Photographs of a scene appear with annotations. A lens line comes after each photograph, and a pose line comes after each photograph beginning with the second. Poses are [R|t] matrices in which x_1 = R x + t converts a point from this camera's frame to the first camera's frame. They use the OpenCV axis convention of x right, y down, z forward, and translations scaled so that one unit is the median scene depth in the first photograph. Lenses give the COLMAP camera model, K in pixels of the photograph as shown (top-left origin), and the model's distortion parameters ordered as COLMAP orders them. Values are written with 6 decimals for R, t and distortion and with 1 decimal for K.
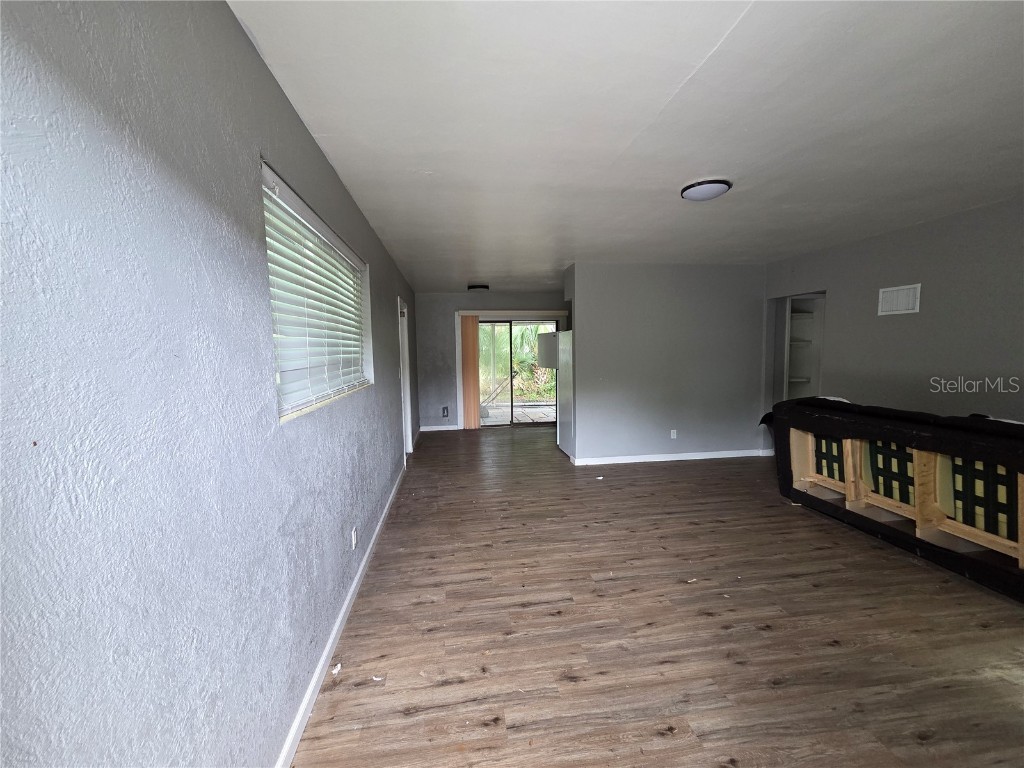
lens RADIAL K [[416.7, 0, 512.8], [0, 416.7, 386.9], [0, 0, 1]] dist [0.003742, -0.000447]
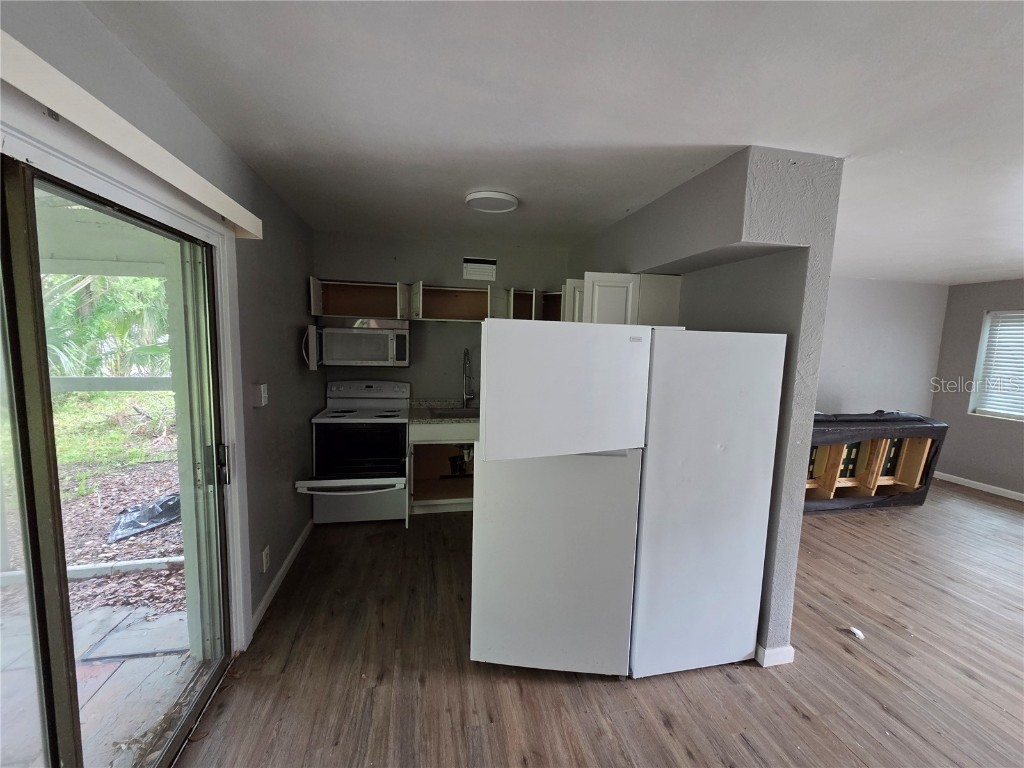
lens RADIAL K [[416.7, 0, 513.5], [0, 416.7, 384.8], [0, 0, 1]] dist [0.003742, -0.000447]
pose [[-0.070106, -0.097255, 0.992787, -0.386878], [0.056651, 0.993242, 0.101300, -0.256105], [-0.995930, 0.063344, -0.064122, 2.272477]]
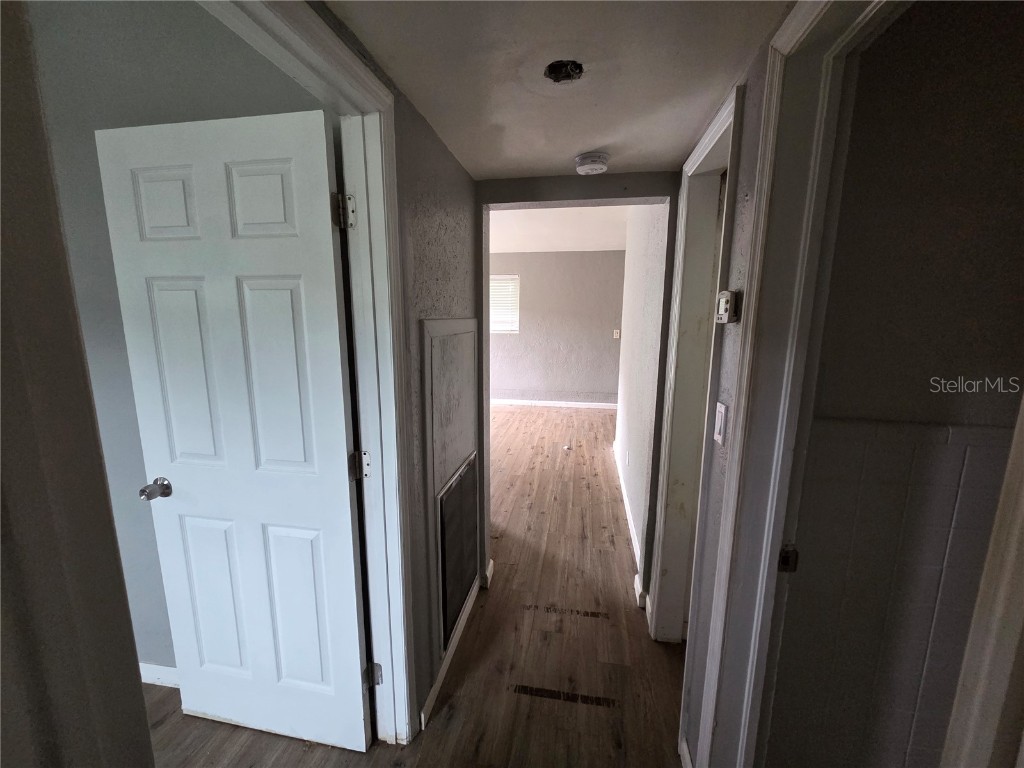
lens RADIAL K [[416.7, 0, 516.8], [0, 416.7, 385.5], [0, 0, 1]] dist [0.003742, -0.000447]
pose [[-0.302682, 0.177079, -0.936497, 1.862967], [-0.084698, 0.973704, 0.211489, -0.215230], [0.949321, 0.143334, -0.279724, 1.826520]]
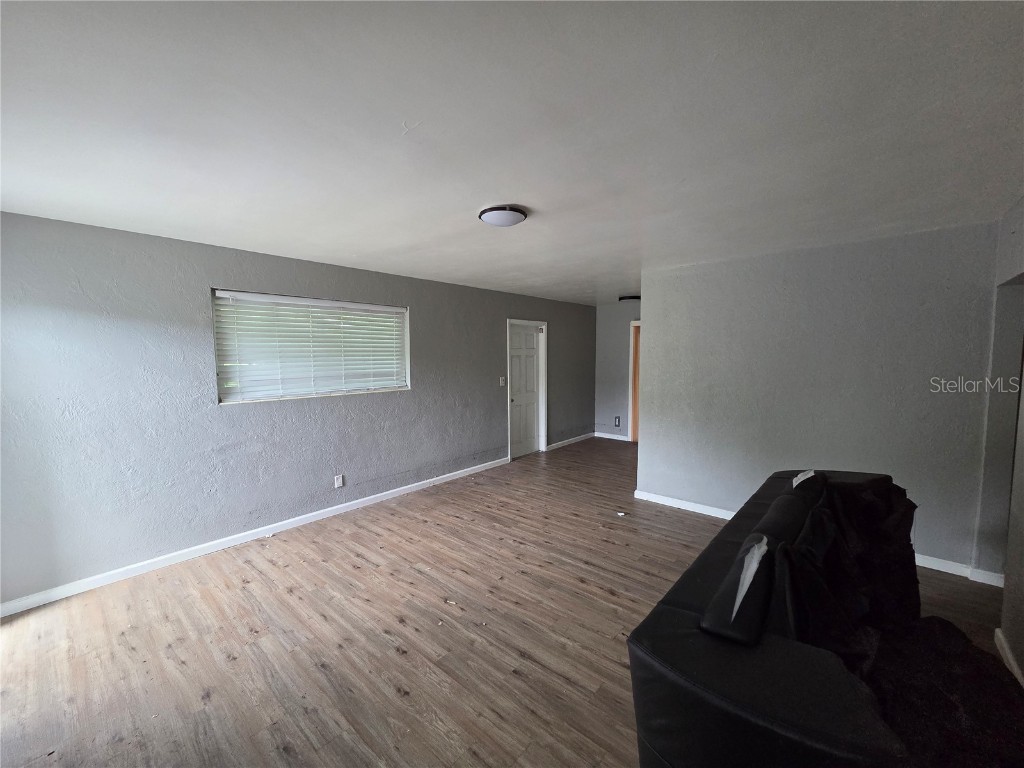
lens RADIAL K [[416.7, 0, 514.1], [0, 416.7, 385.7], [0, 0, 1]] dist [0.003742, -0.000447]
pose [[0.654971, 0.073716, -0.752050, 1.124229], [-0.074811, 0.996667, 0.032540, -0.106660], [0.751942, 0.034948, 0.658303, 0.364502]]
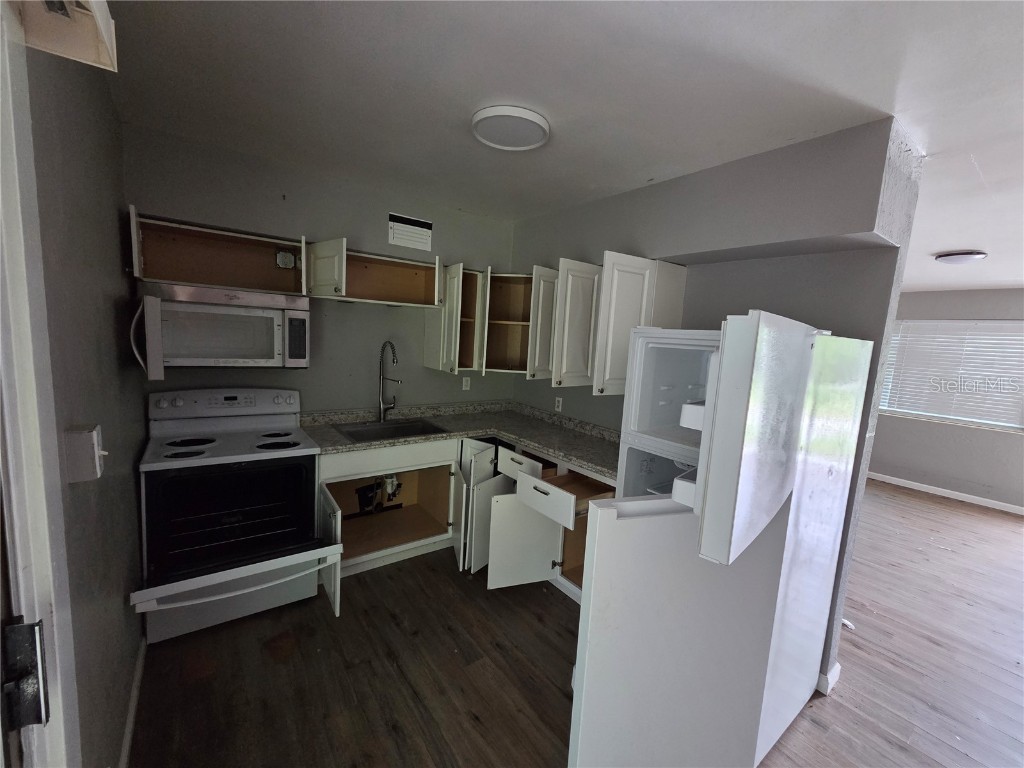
lens RADIAL K [[416.7, 0, 514.7], [0, 416.7, 387.2], [0, 0, 1]] dist [0.003742, -0.000447]
pose [[-0.477868, -0.125277, 0.869453, -0.031944], [0.021034, 0.987863, 0.153899, -0.283020], [-0.878180, 0.091832, -0.469433, 2.545171]]
